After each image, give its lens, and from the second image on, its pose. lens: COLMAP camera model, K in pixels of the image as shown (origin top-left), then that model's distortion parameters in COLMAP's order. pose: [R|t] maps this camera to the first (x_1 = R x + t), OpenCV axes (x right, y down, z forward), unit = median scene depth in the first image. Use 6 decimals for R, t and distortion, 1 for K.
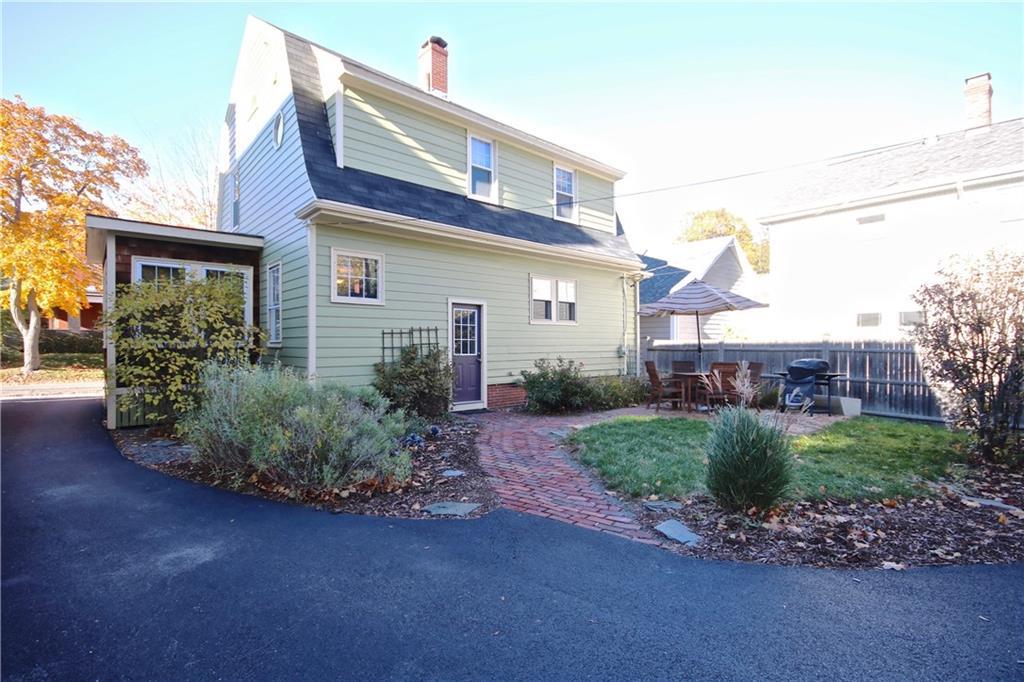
lens RADIAL K [[467.9, 0, 512.0], [0, 467.9, 341.0], [0, 0, 1]] dist [0.001087, -0.010152]
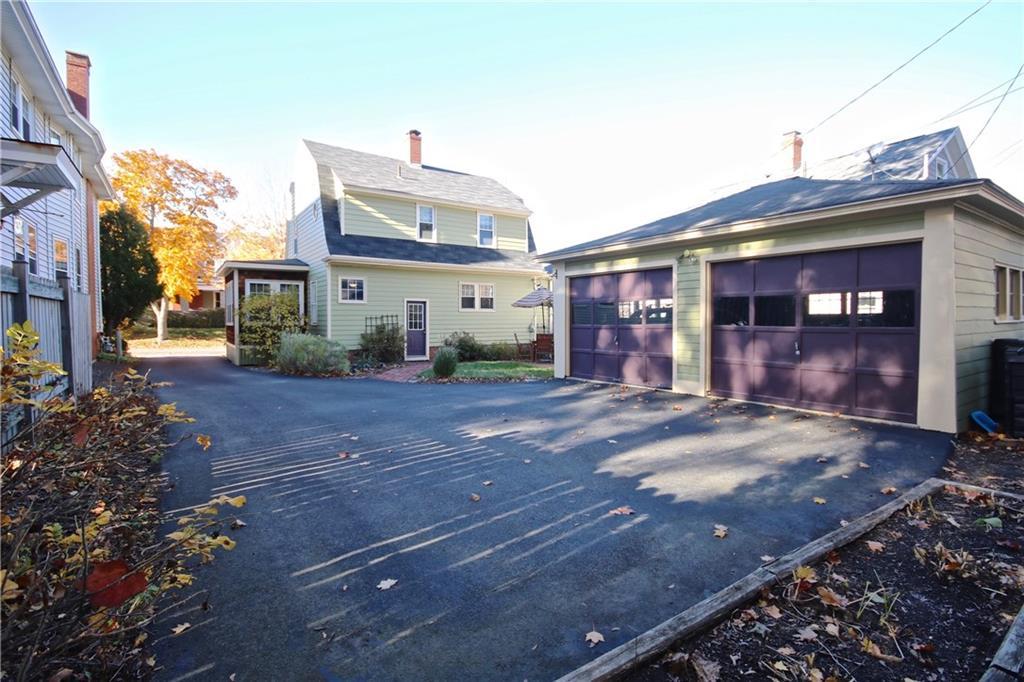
lens RADIAL K [[486.1, 0, 508.5], [0, 486.1, 323.7], [0, 0, 1]] dist [-0.001977, -0.000029]
pose [[0.991073, 0.002361, -0.133297, 0.485751], [-0.000526, 0.999905, 0.013804, -0.018348], [0.133317, -0.013610, 0.990980, -0.768174]]
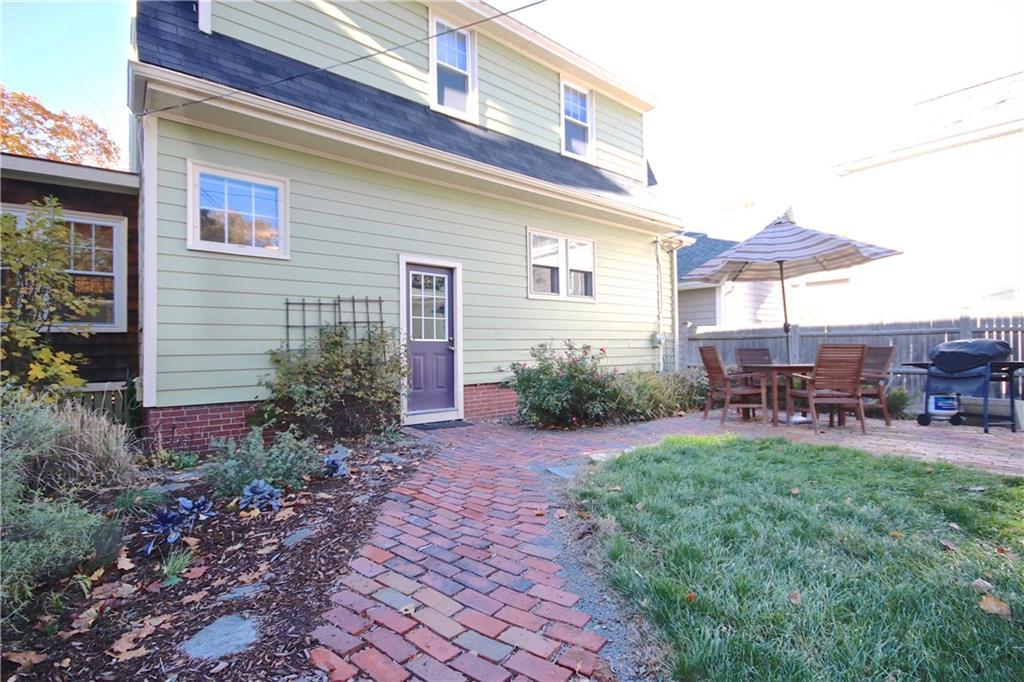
lens RADIAL K [[463.4, 0, 512.0], [0, 463.4, 341.0], [0, 0, 1]] dist [-0.001034, -0.000093]
pose [[0.998971, -0.010414, -0.044144, 0.048141], [0.010058, 0.999915, -0.008280, 0.036292], [0.044226, 0.007828, 0.998991, 0.328362]]
